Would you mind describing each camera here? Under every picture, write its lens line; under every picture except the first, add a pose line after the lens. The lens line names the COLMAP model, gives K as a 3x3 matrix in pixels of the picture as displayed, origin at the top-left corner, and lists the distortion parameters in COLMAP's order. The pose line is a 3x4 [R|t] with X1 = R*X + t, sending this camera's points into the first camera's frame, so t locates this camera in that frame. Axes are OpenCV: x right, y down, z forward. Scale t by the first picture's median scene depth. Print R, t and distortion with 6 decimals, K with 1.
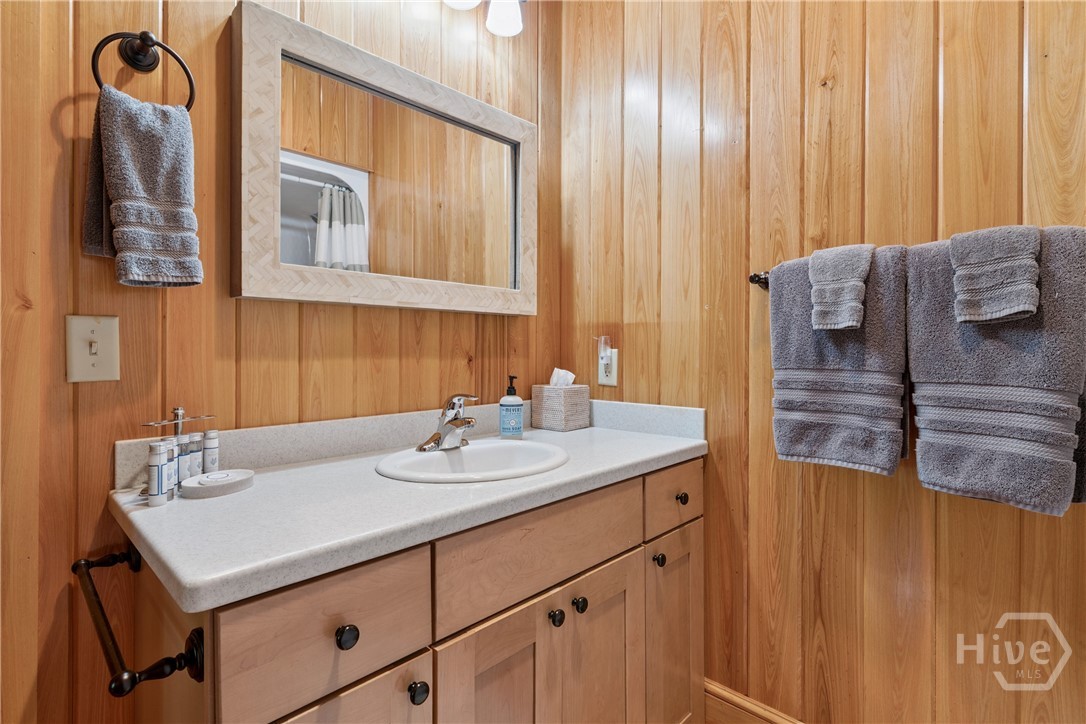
lens RADIAL K [[520.2, 0, 542.2], [0, 520.2, 347.2], [0, 0, 1]] dist [0.001530, -0.000964]
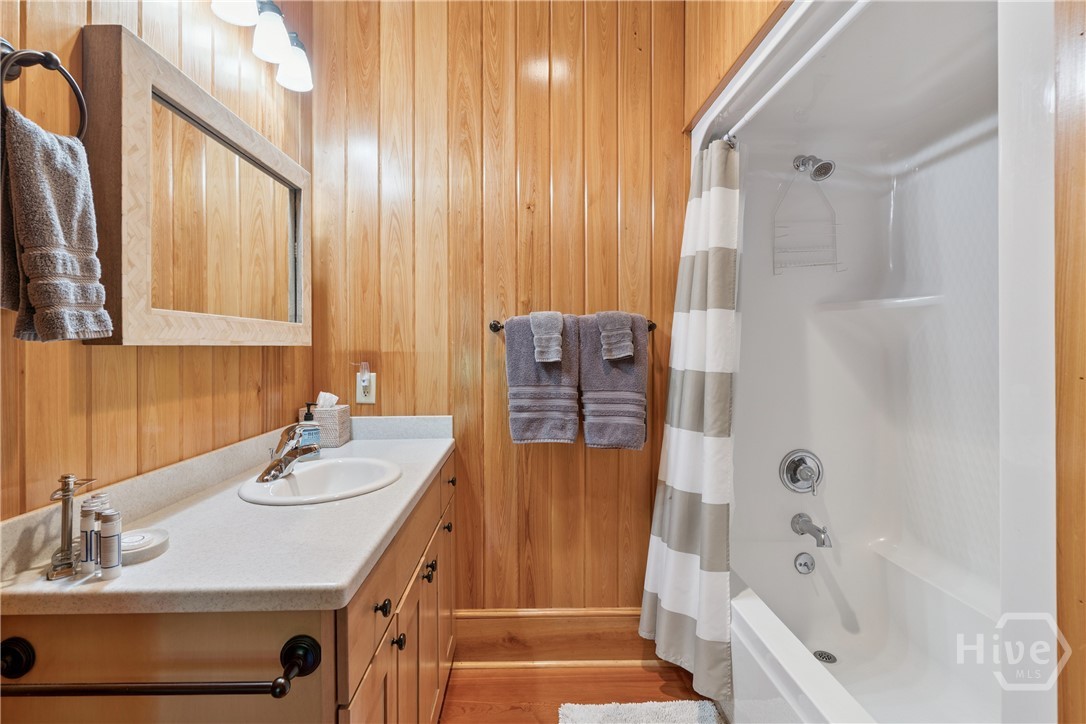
lens RADIAL K [[520.2, 0, 532.0], [0, 520.2, 343.4], [0, 0, 1]] dist [0.001530, -0.000964]
pose [[0.706406, -0.000835, 0.707806, -0.606361], [0.002559, 0.999996, -0.001374, -0.083274], [-0.707802, 0.002782, 0.706405, -0.149458]]
